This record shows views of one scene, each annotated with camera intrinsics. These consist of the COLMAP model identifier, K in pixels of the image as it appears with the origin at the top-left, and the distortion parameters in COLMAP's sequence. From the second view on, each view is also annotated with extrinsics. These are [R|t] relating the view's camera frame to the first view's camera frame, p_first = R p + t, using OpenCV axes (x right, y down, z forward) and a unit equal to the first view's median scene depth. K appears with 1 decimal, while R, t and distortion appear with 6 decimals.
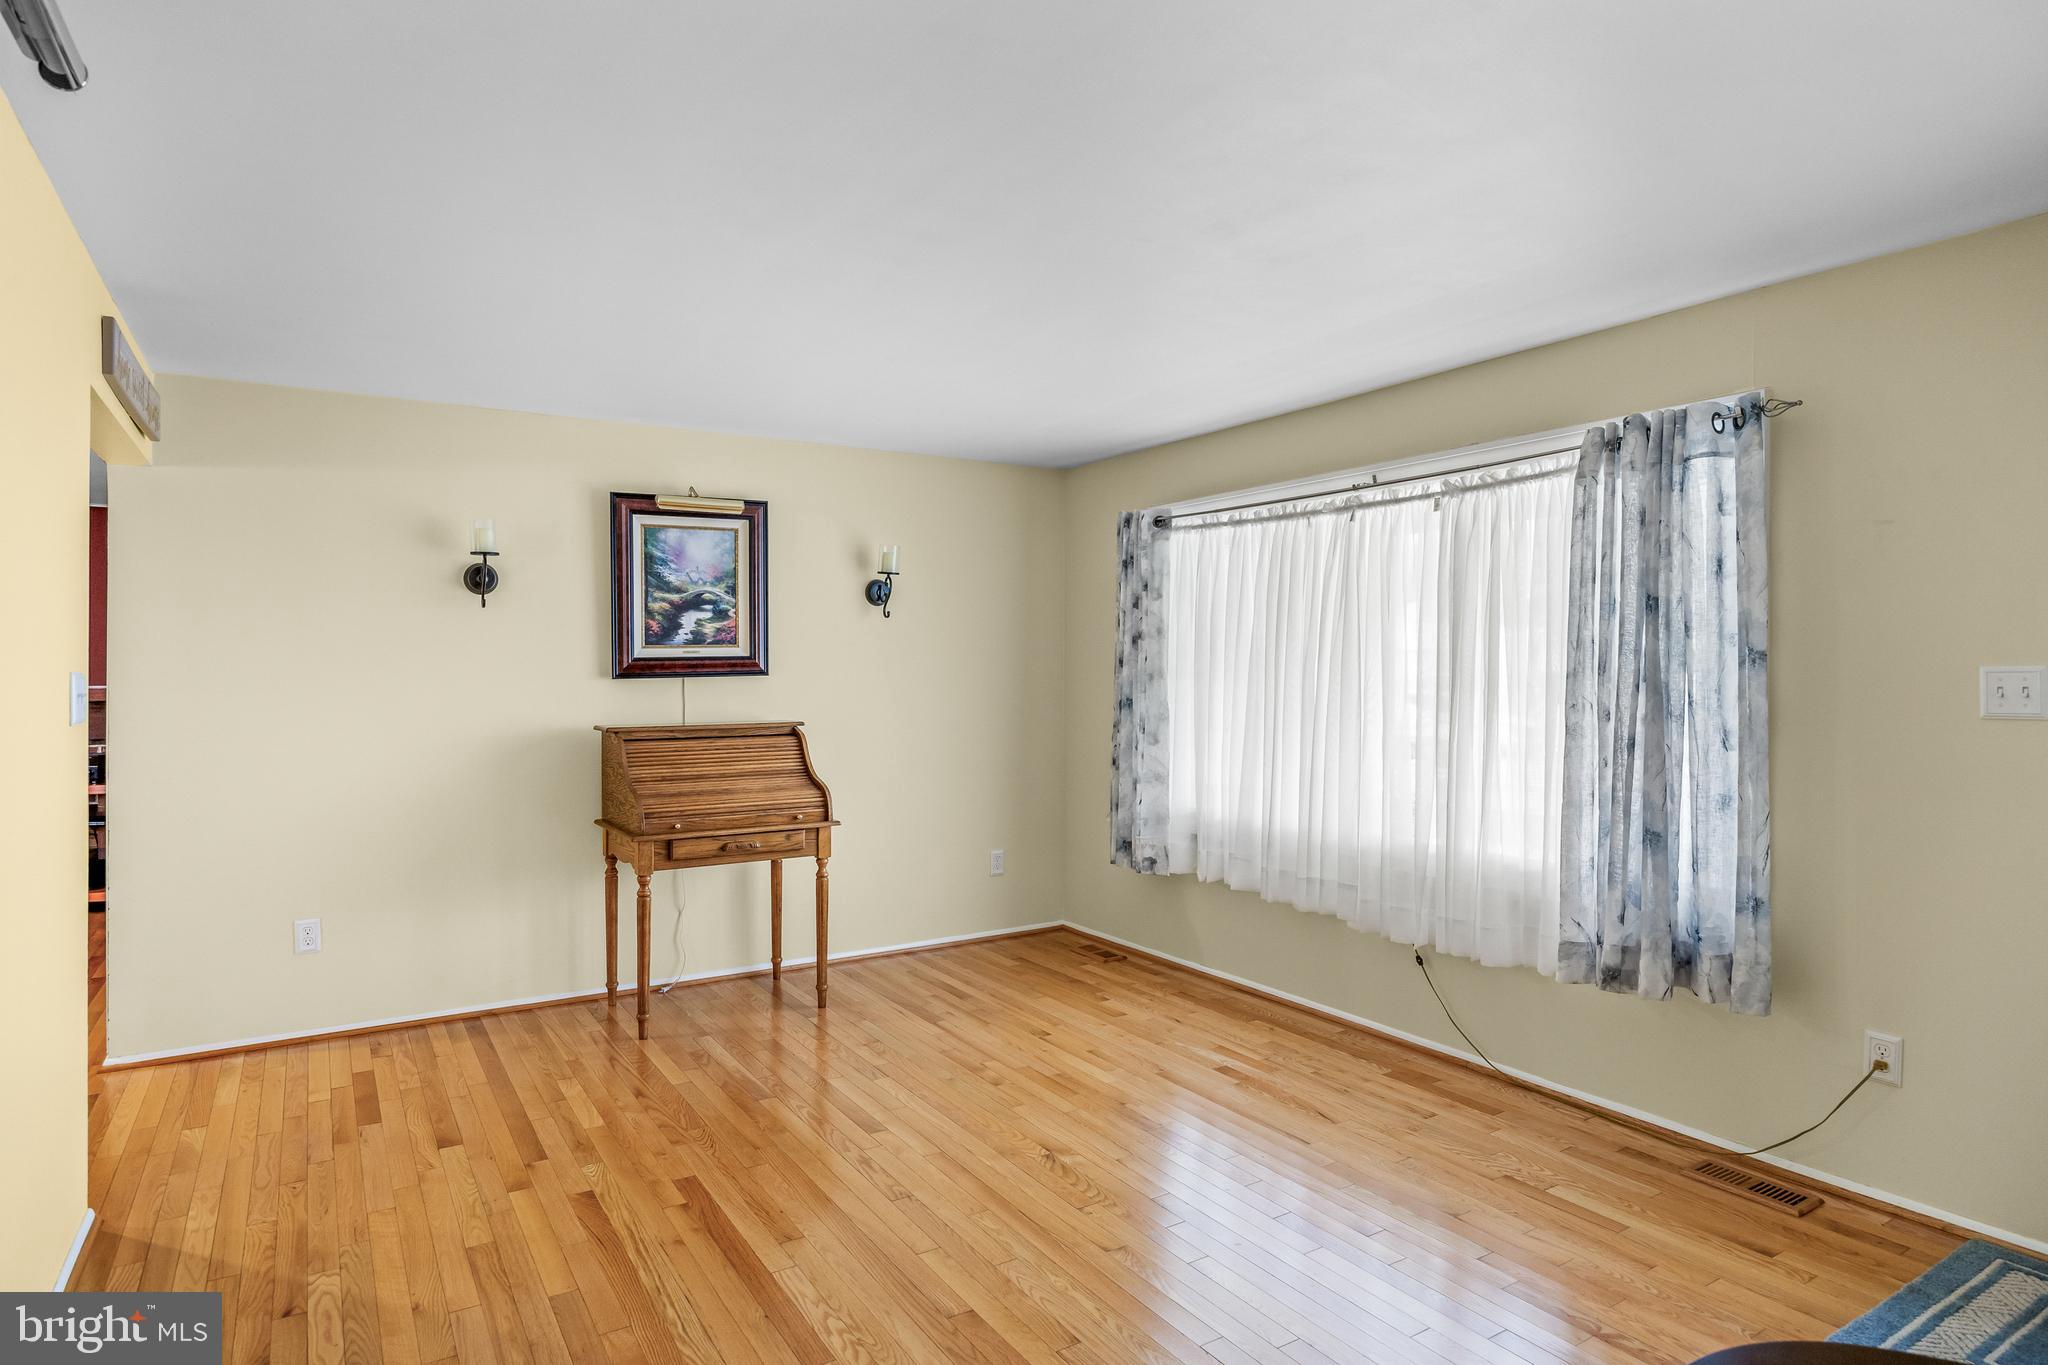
lens RADIAL K [[1137.8, 0, 1015.4], [0, 1137.8, 664.7], [0, 0, 1]] dist [-0.002436, 0.001318]
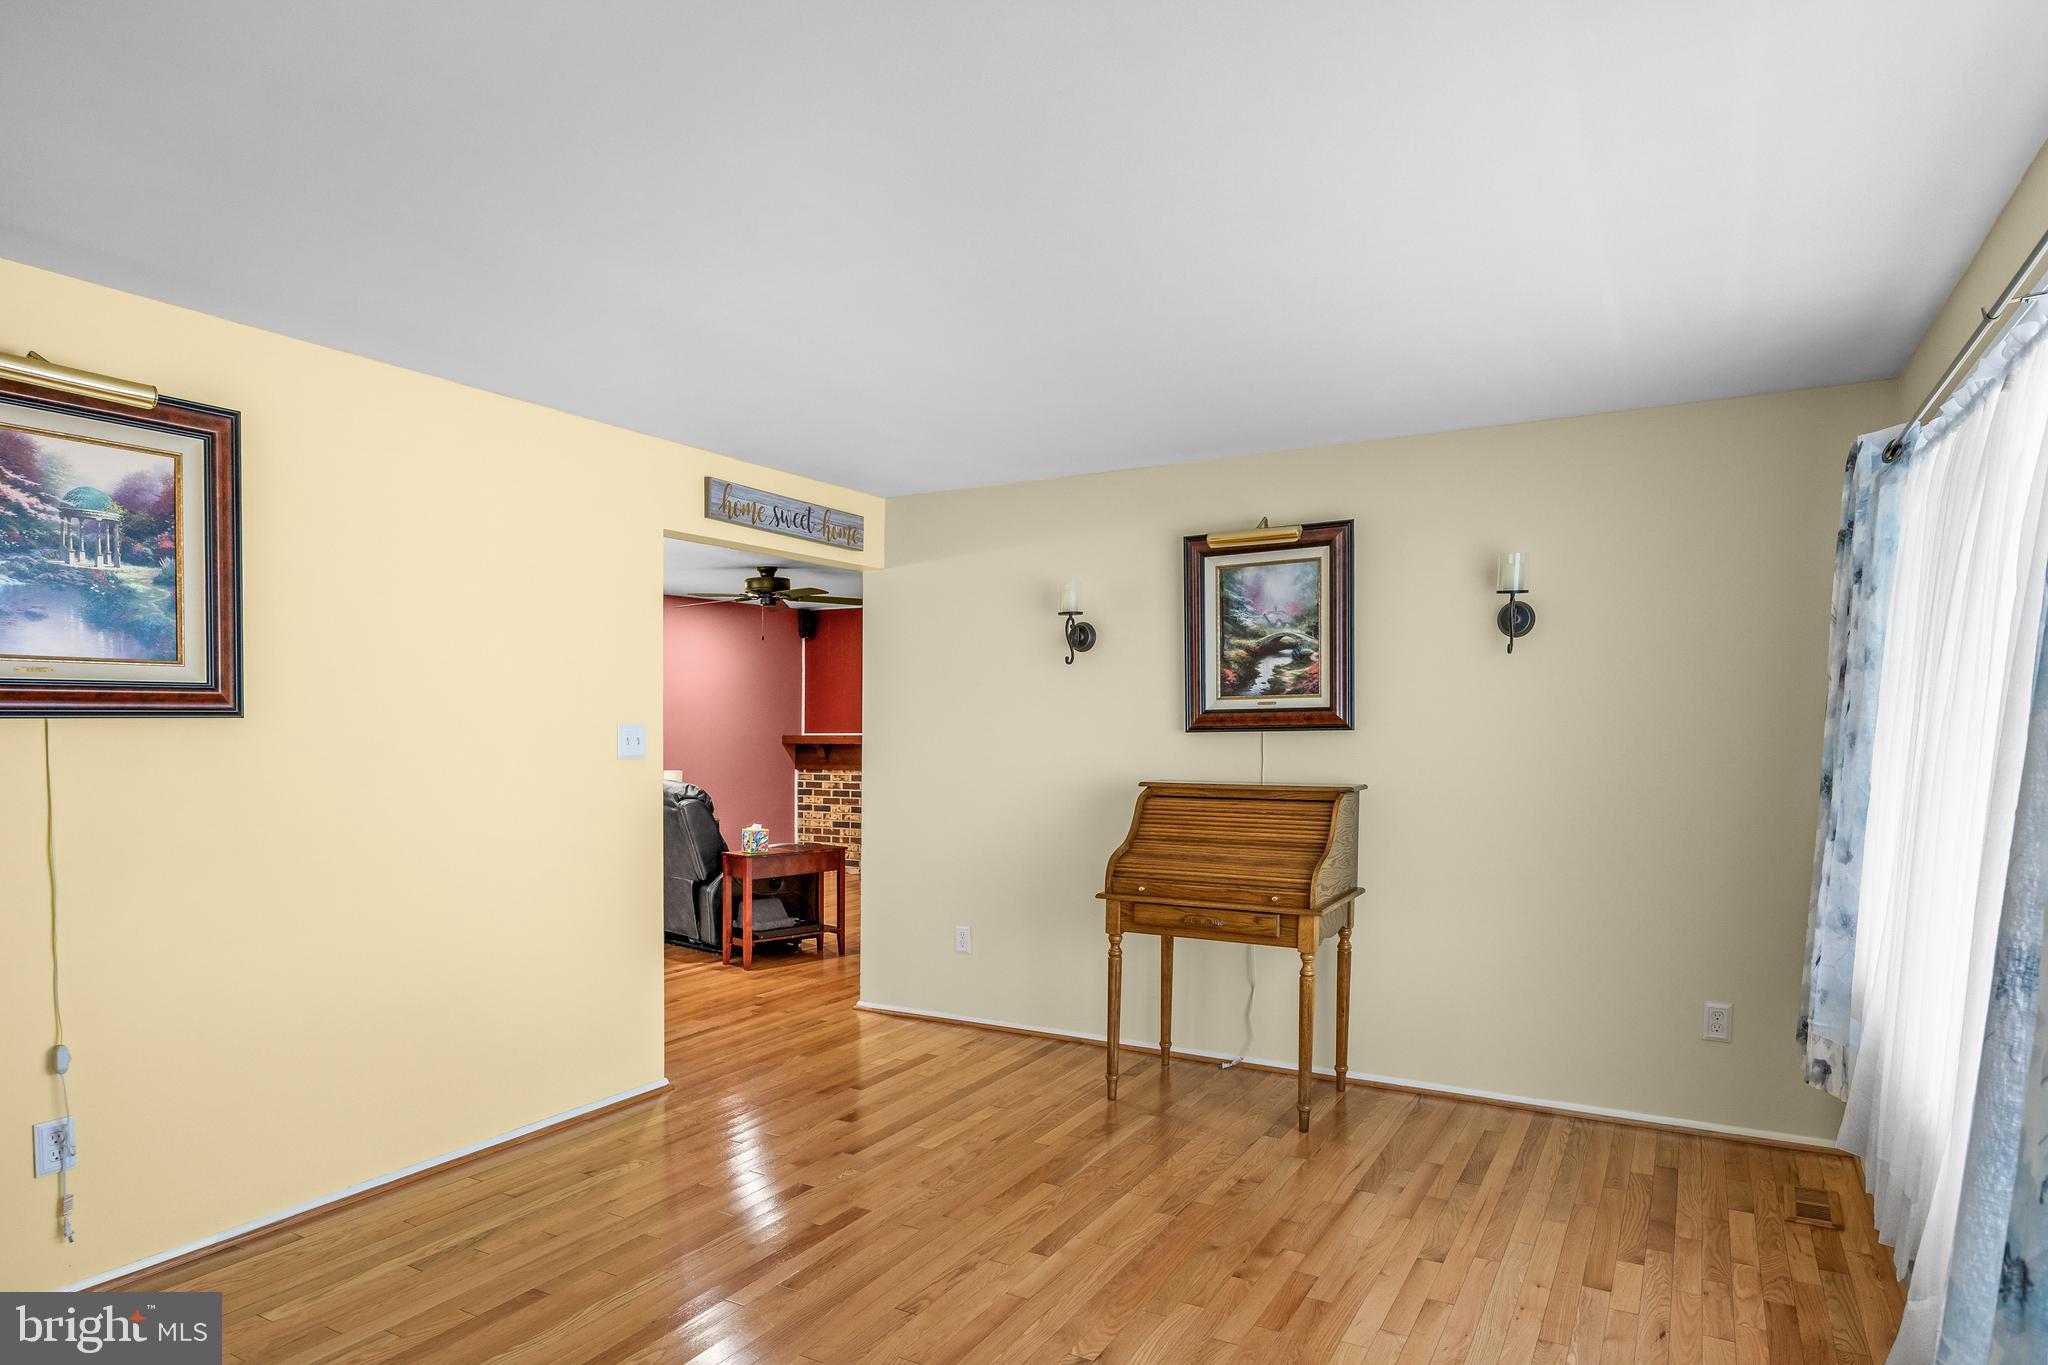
lens RADIAL K [[1199.5, 0, 1022.5], [0, 1199.5, 769.6], [0, 0, 1]] dist [0.004089, 0.001659]
pose [[0.471786, 0.039194, -0.880842, 0.485182], [0.003142, 0.998930, 0.046132, -0.003216], [0.881708, -0.024532, 0.471158, 0.405511]]
